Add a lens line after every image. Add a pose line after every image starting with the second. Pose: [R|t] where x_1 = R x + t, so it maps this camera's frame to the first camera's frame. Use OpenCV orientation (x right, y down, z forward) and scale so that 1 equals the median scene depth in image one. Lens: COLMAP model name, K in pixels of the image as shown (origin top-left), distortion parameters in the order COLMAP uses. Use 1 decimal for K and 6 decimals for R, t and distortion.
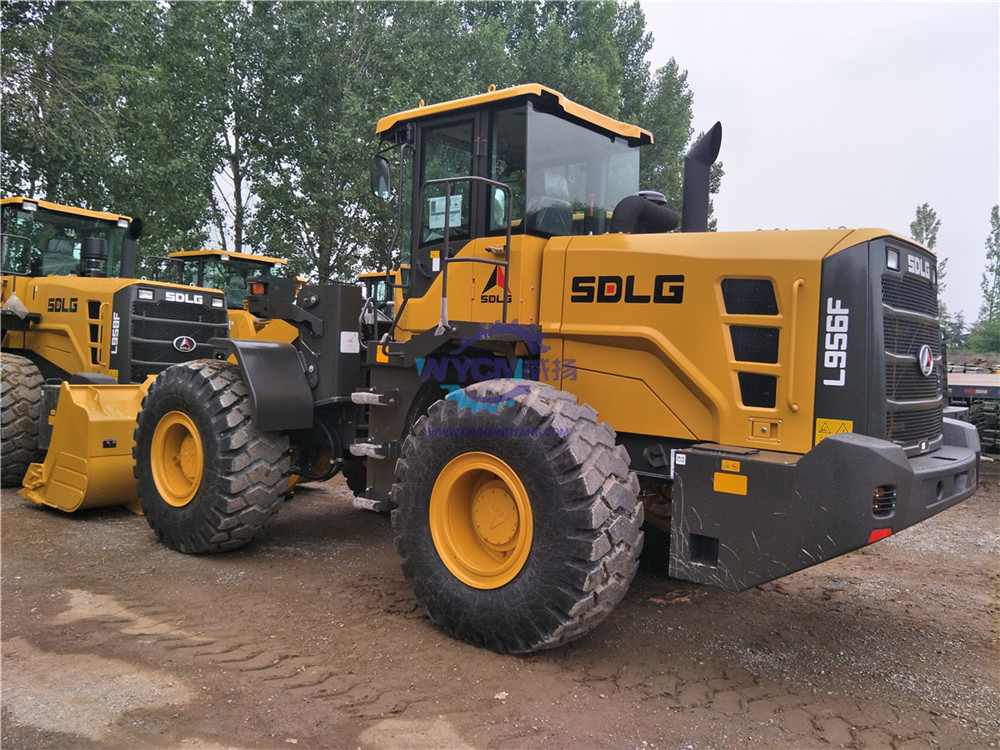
lens RADIAL K [[822.3, 0, 500.0], [0, 822.3, 375.0], [0, 0, 1]] dist [-0.012450, -0.014231]
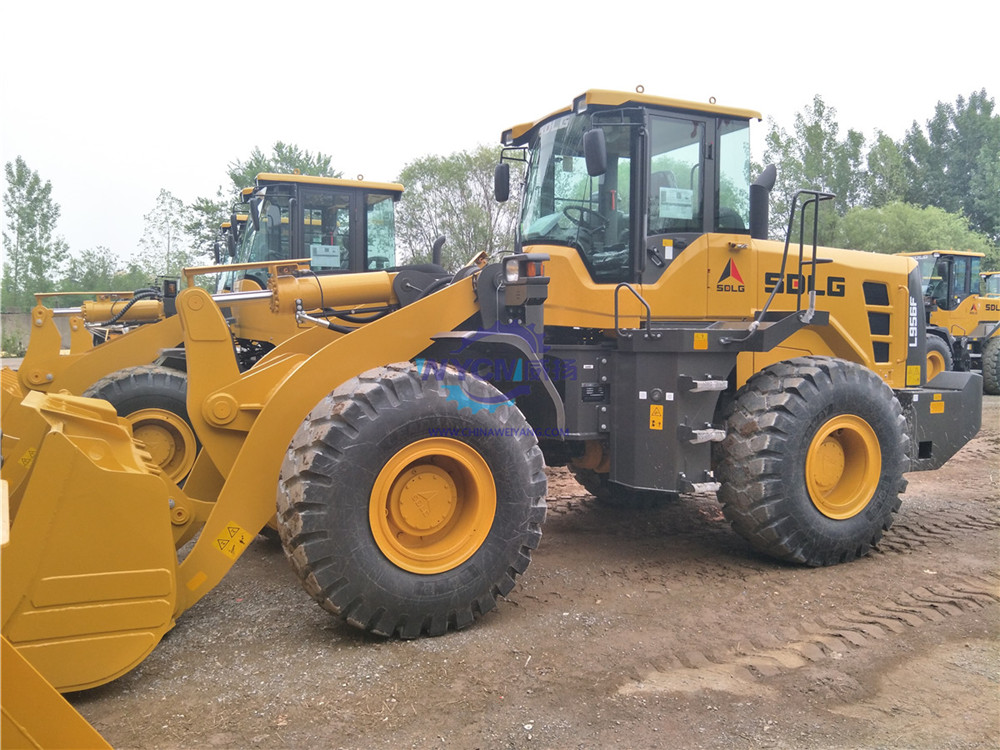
lens RADIAL K [[822.3, 0, 500.0], [0, 822.3, 375.0], [0, 0, 1]] dist [-0.012450, -0.014231]
pose [[0.442315, -0.084217, 0.892897, -1.264299], [0.037957, 0.996447, 0.075181, -0.074616], [-0.896056, 0.000638, 0.443940, 0.824944]]
